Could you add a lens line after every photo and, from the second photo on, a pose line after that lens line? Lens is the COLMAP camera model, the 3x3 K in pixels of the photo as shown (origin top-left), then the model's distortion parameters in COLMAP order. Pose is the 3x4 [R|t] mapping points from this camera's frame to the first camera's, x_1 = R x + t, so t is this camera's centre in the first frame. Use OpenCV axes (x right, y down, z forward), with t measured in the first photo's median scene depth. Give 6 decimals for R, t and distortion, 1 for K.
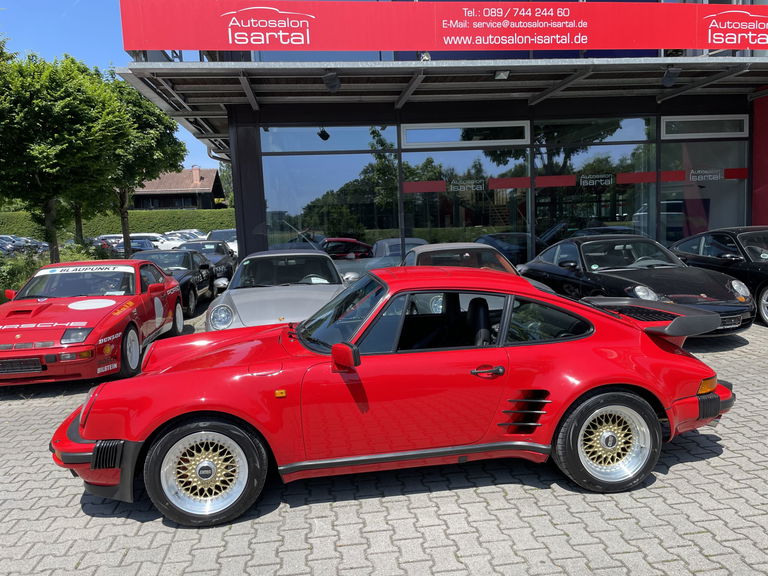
lens RADIAL K [[580.9, 0, 382.5], [0, 580.9, 279.0], [0, 0, 1]] dist [0.090876, -0.120210]
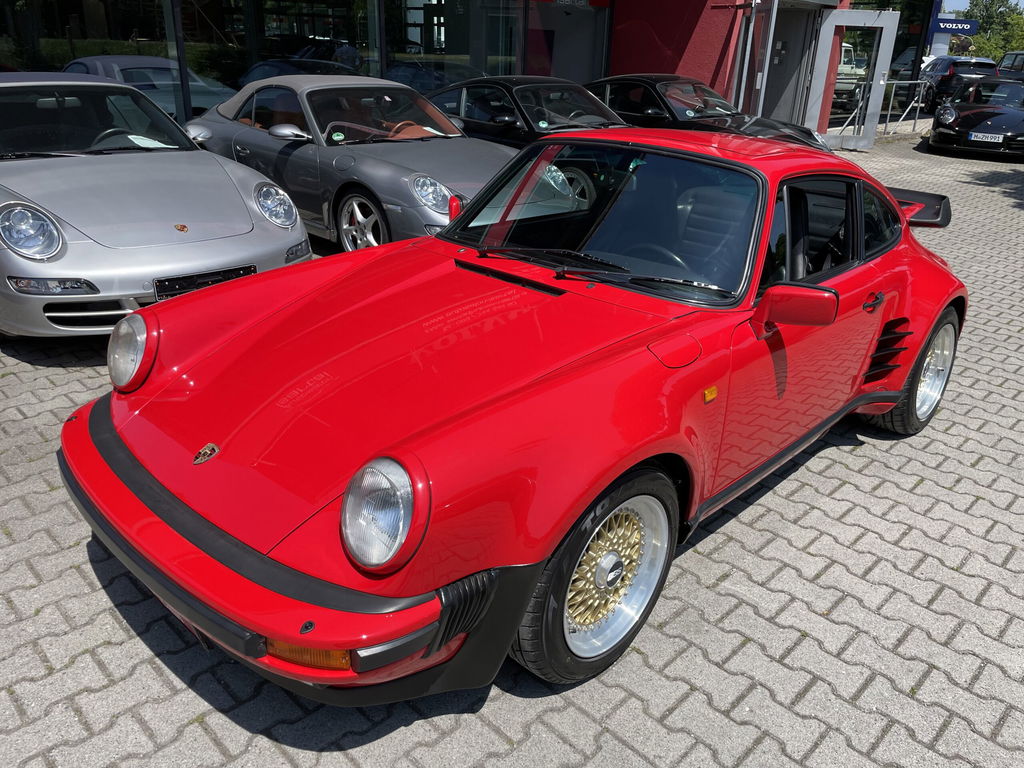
lens RADIAL K [[774.5, 0, 510.0], [0, 774.5, 372.0], [0, 0, 1]] dist [0.090876, -0.120210]
pose [[0.787338, -0.170376, 0.592512, -0.660417], [-0.011450, 0.956850, 0.290356, -0.018044], [-0.616415, -0.235393, 0.751414, 0.551780]]
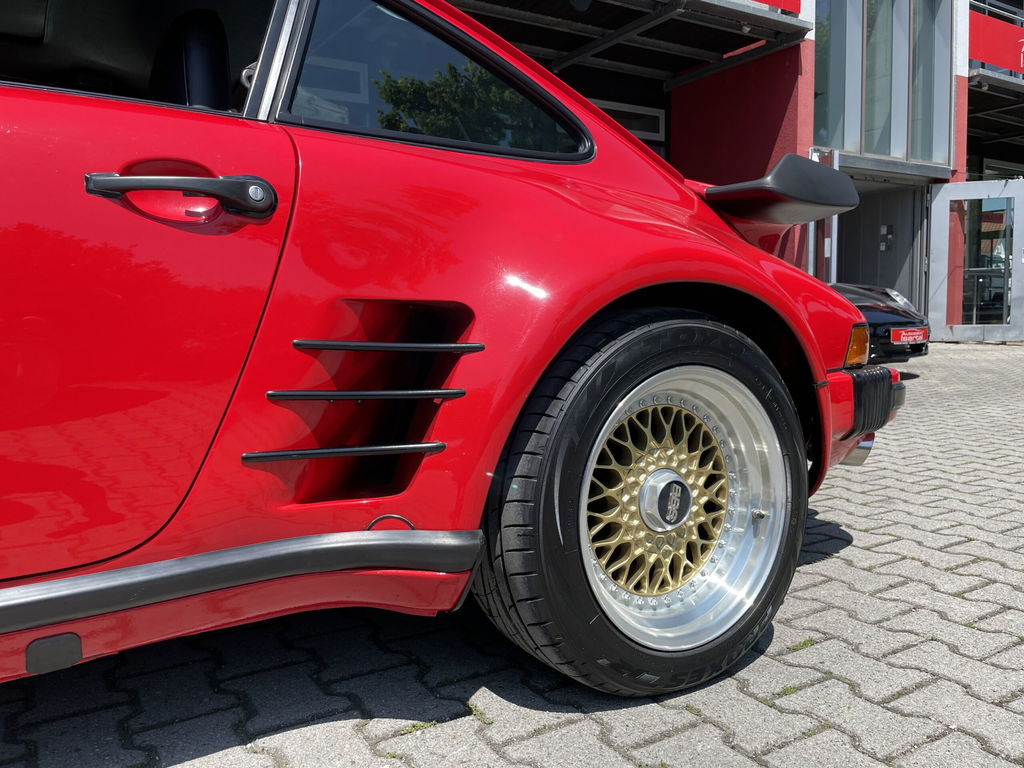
lens RADIAL K [[774.5, 0, 510.0], [0, 774.5, 372.0], [0, 0, 1]] dist [0.090876, -0.120210]
pose [[0.911074, -0.000329, 0.412244, 0.163821], [0.013710, 0.999471, -0.029502, 0.222078], [-0.412016, 0.032530, 0.910596, 0.689835]]
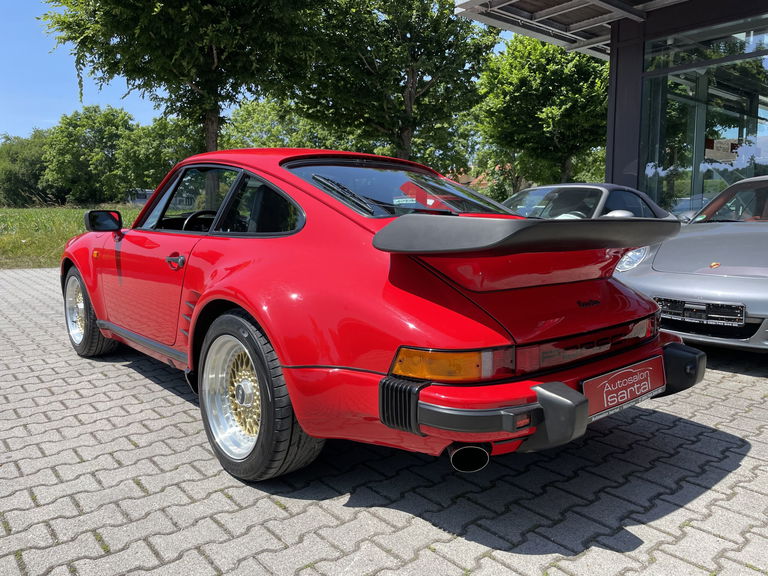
lens RADIAL K [[580.9, 0, 382.5], [0, 580.9, 279.0], [0, 0, 1]] dist [0.090876, -0.120210]
pose [[0.544465, 0.131976, -0.828336, 0.962579], [-0.098216, 0.990782, 0.093300, 0.080071], [0.833014, 0.030557, 0.552408, 0.772015]]
